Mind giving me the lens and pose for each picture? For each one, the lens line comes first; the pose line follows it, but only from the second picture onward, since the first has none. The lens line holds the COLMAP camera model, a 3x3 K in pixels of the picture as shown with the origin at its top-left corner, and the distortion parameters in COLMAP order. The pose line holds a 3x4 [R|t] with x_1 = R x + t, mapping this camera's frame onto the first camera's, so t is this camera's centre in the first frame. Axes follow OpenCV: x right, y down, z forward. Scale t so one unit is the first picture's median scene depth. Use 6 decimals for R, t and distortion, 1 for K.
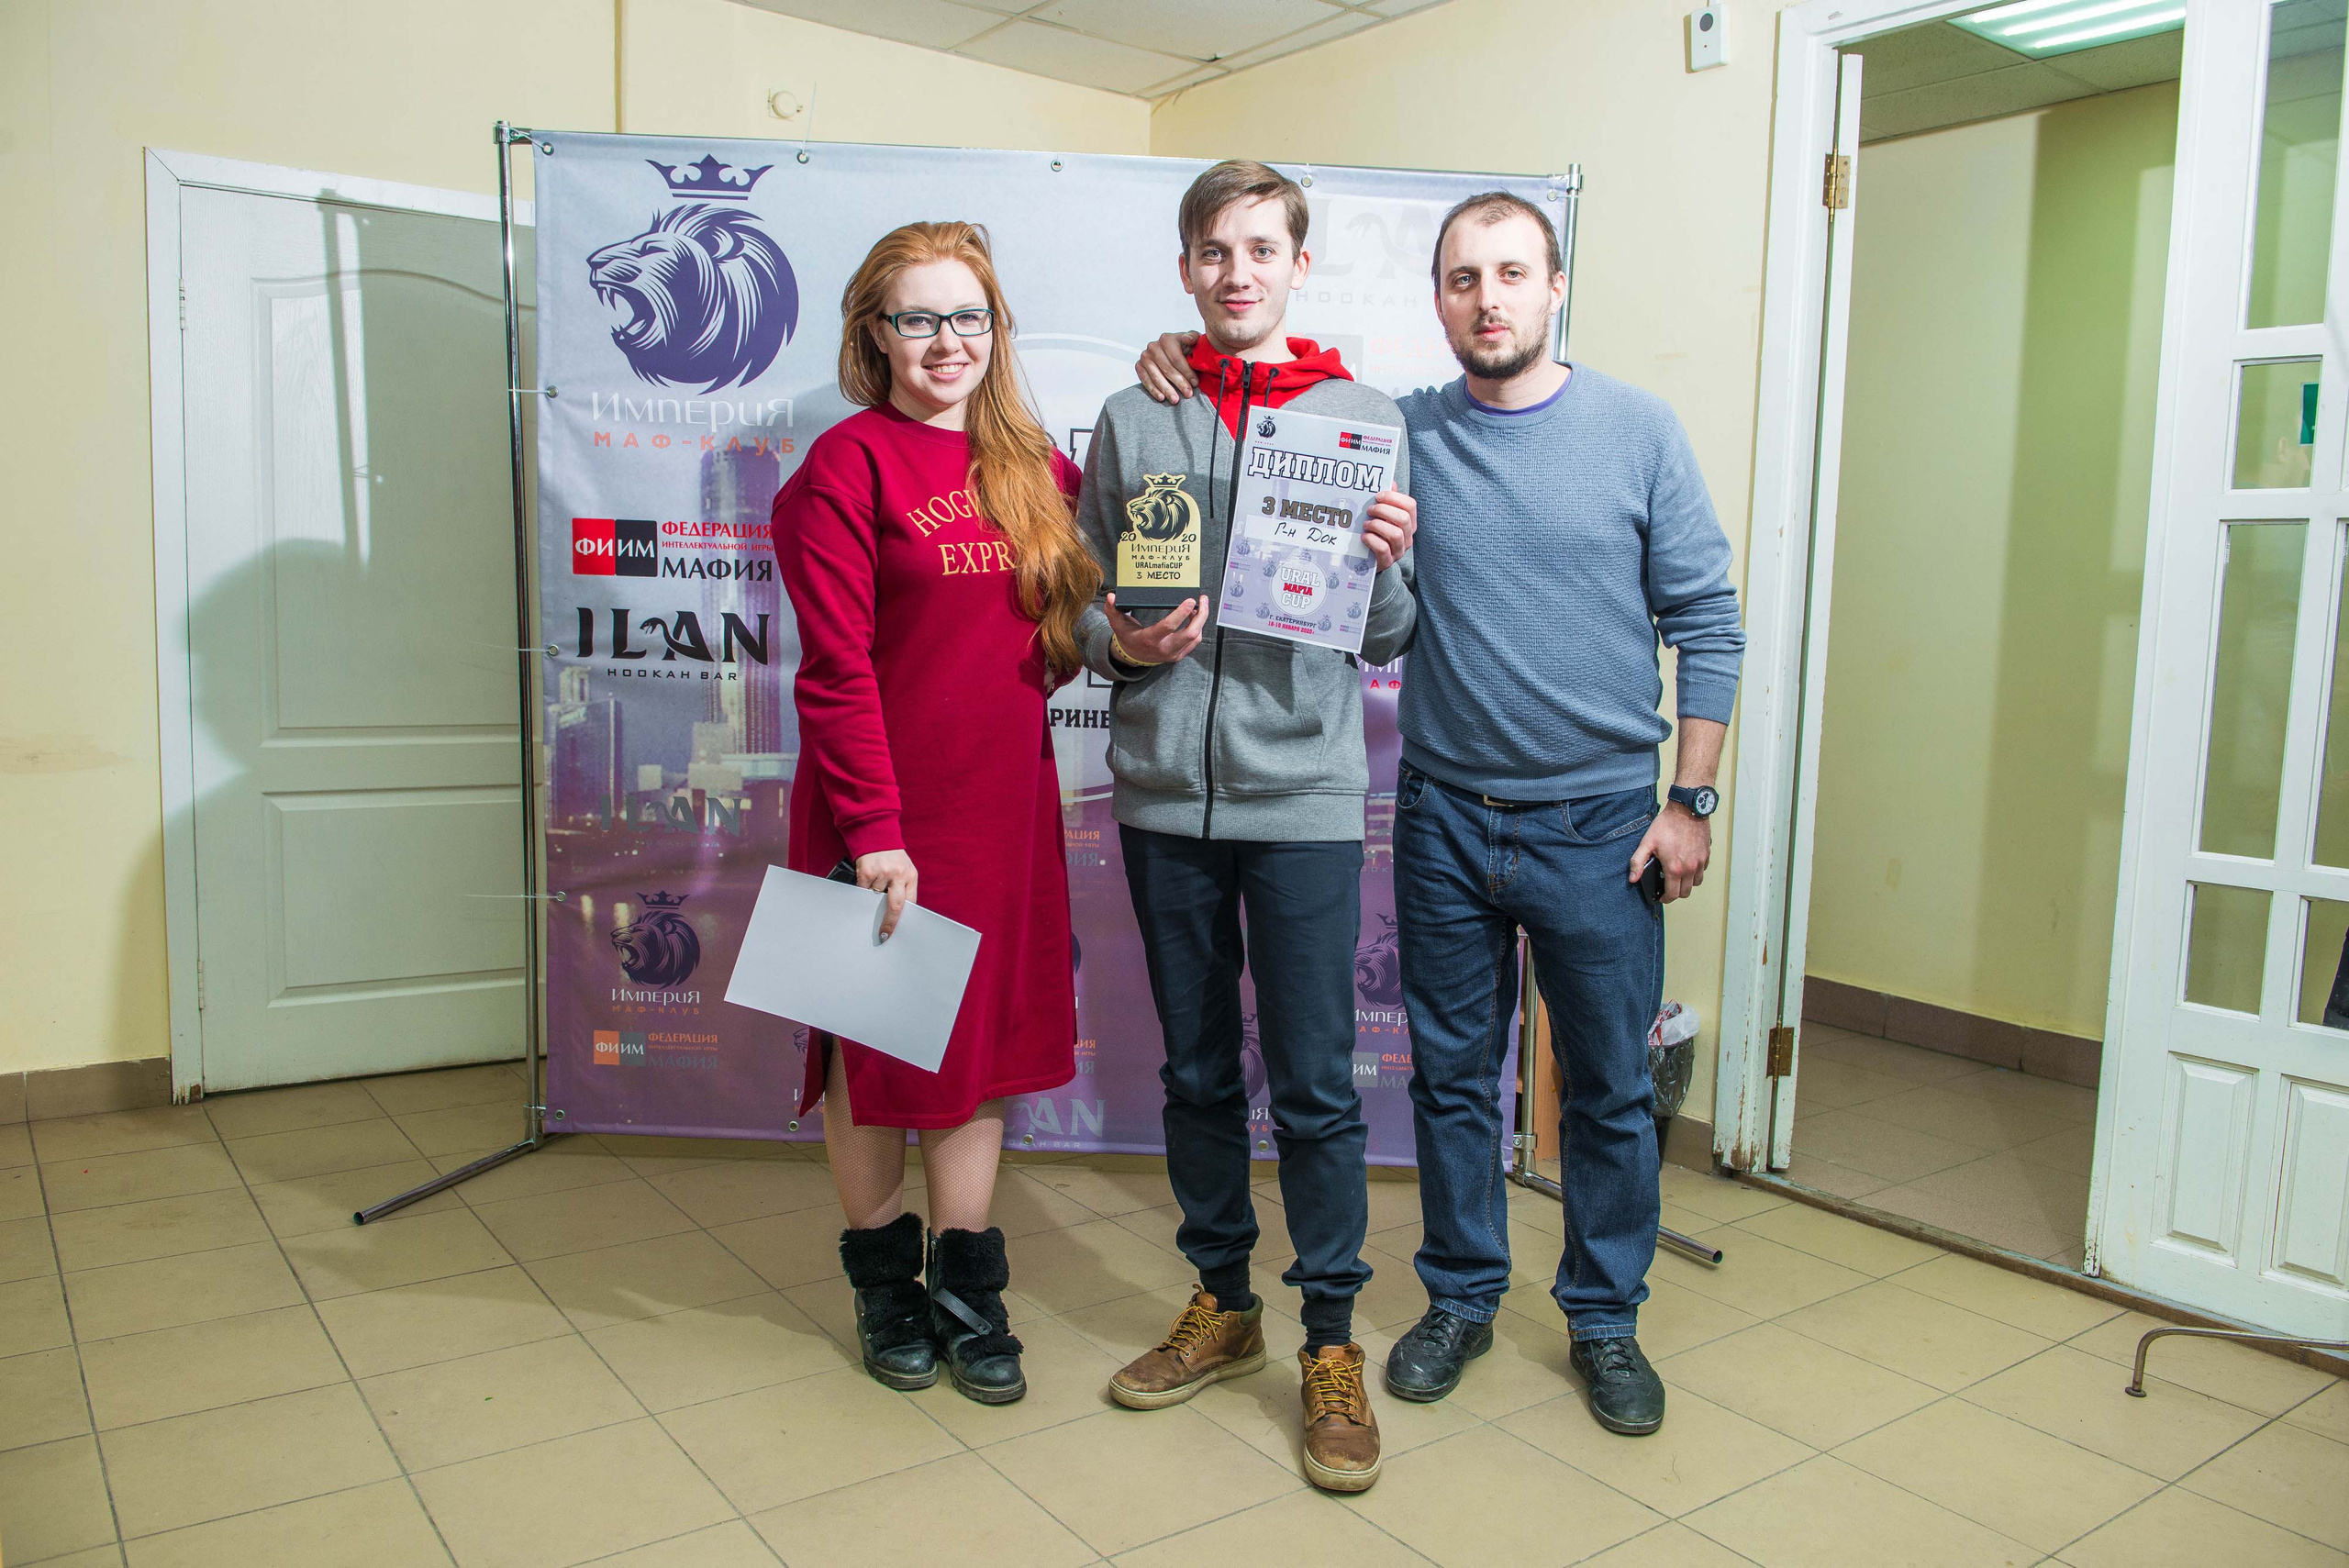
lens RADIAL K [[1780.1, 0, 1221.2], [0, 1780.1, 799.4], [0, 0, 1]] dist [-0.034546, -0.015999]
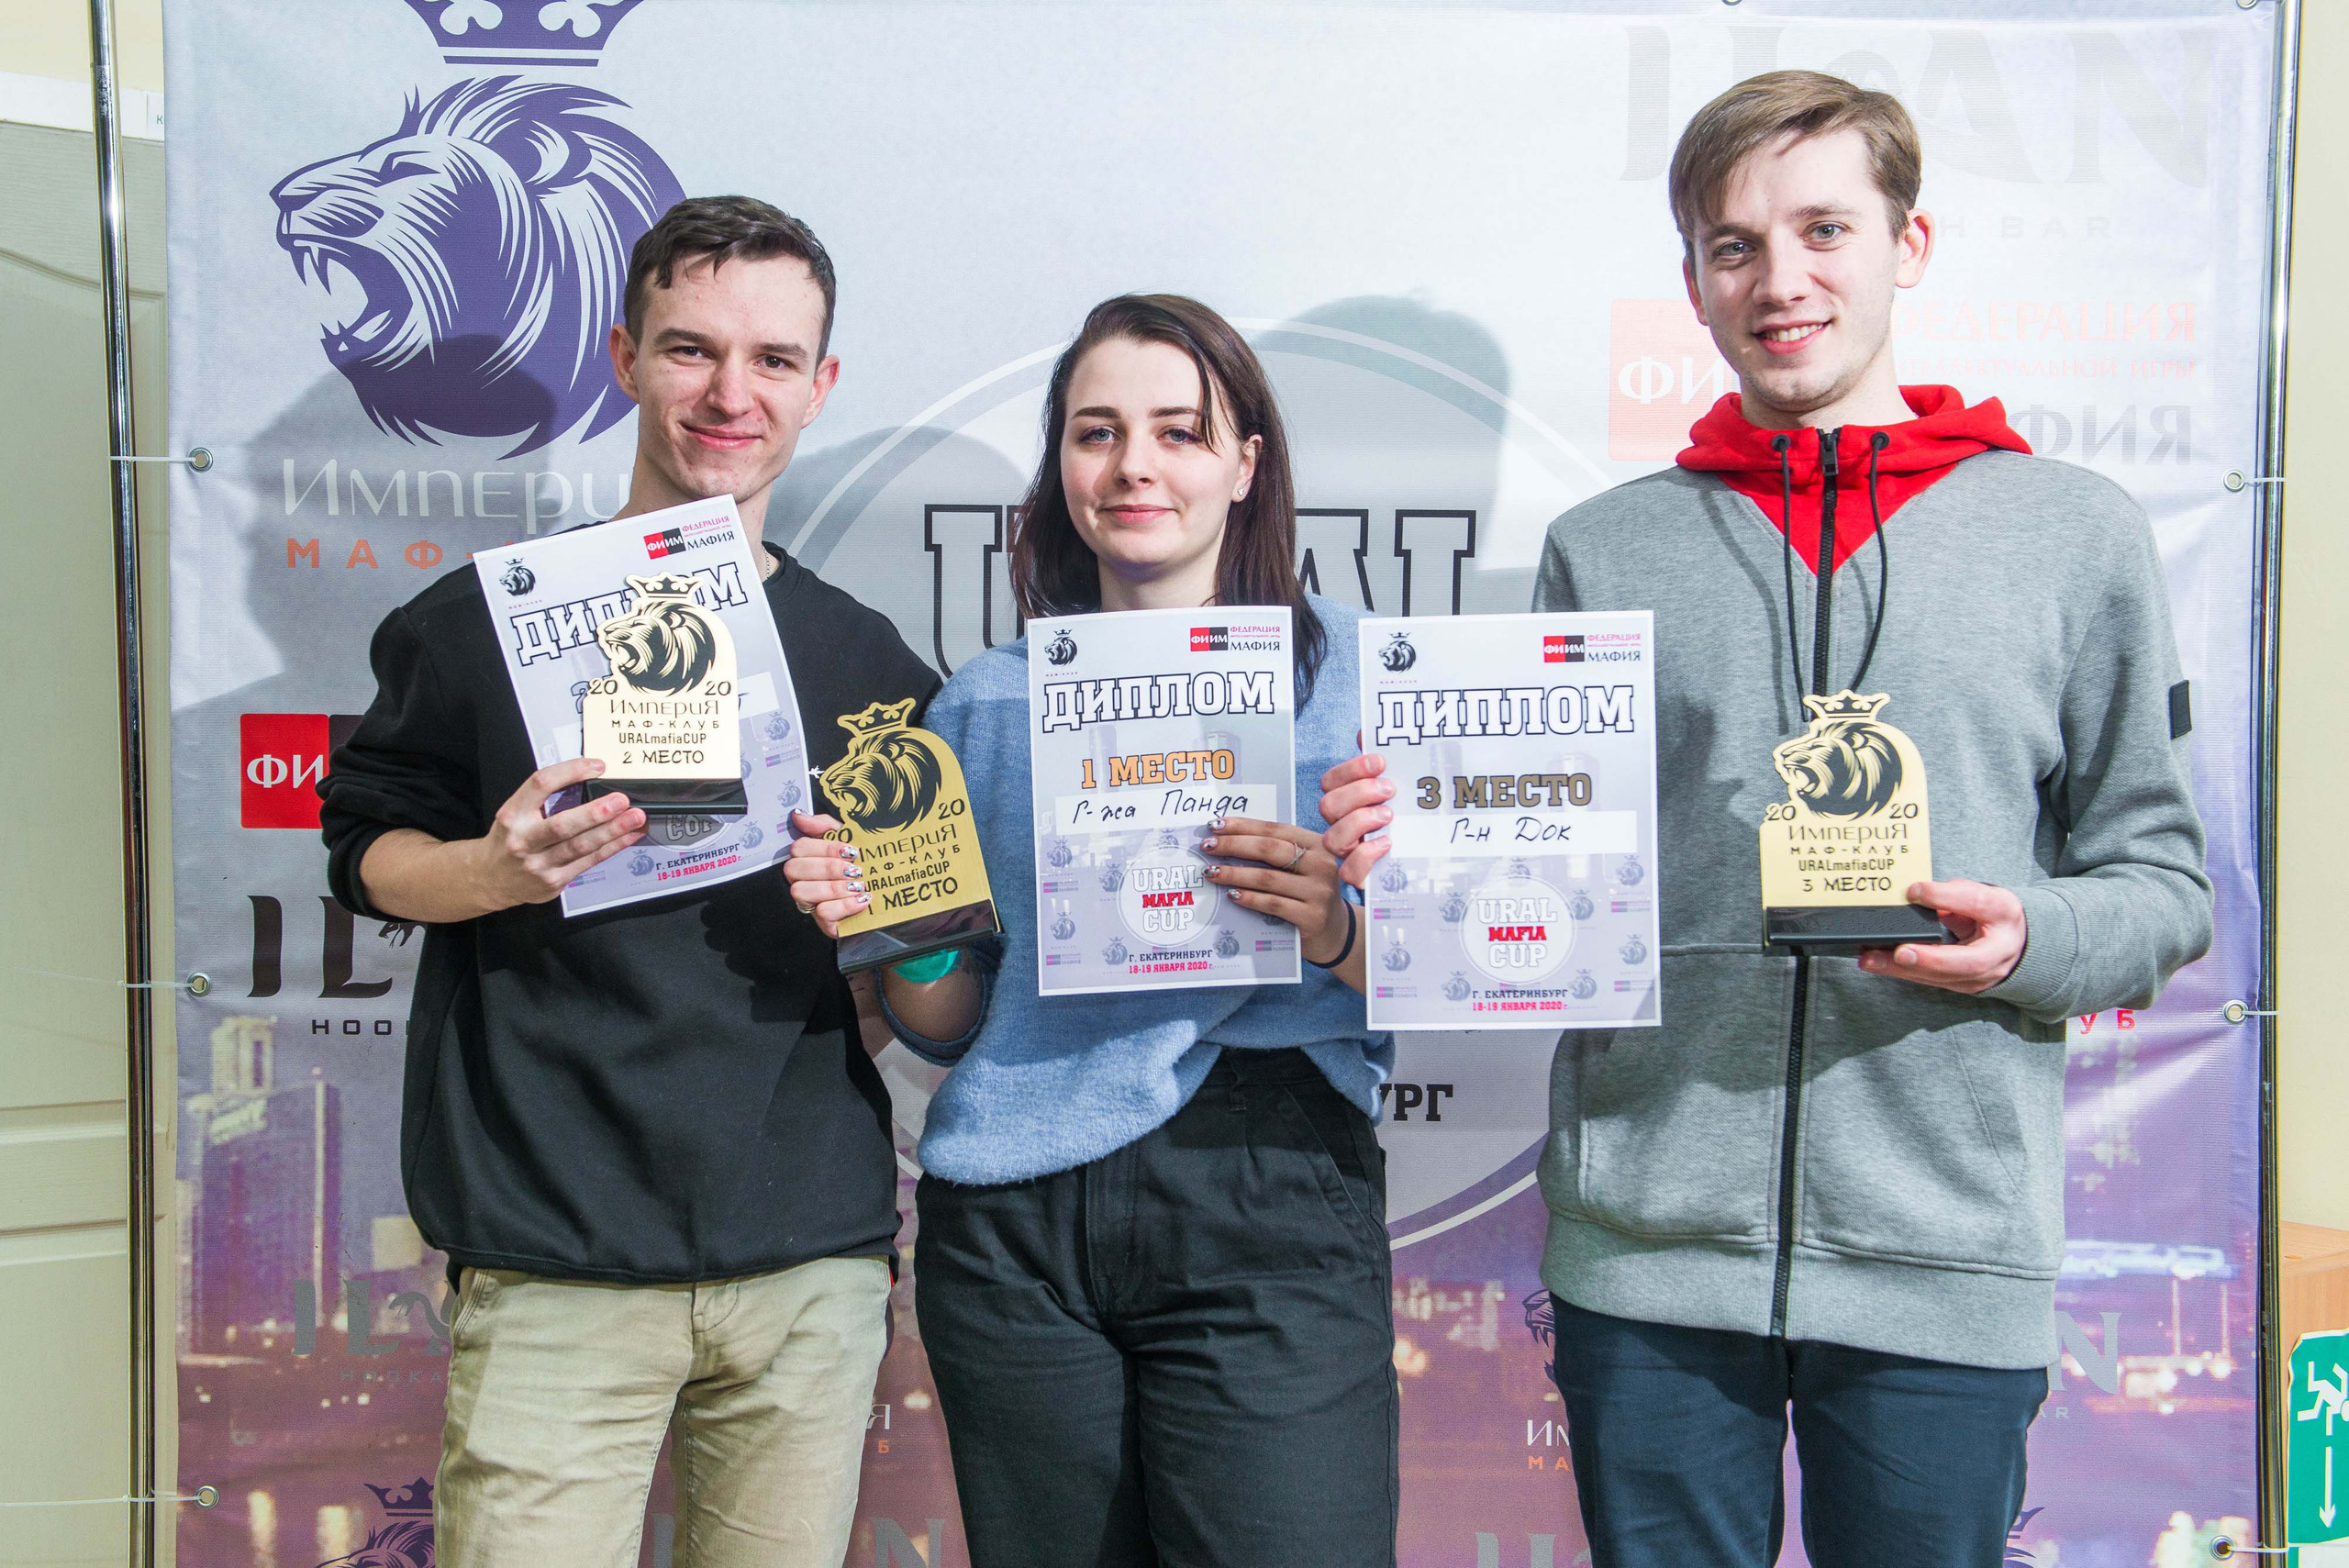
lens RADIAL K [[2567.5, 0, 1123.6], [0, 2567.5, 797.7], [0, 0, 1]] dist [0.055095, 0.000000]
pose [[0.999115, -0.025711, -0.033292, -0.101191], [0.022189, 0.994520, -0.102167, -0.058367], [0.035736, 0.101338, 0.994210, 0.305110]]
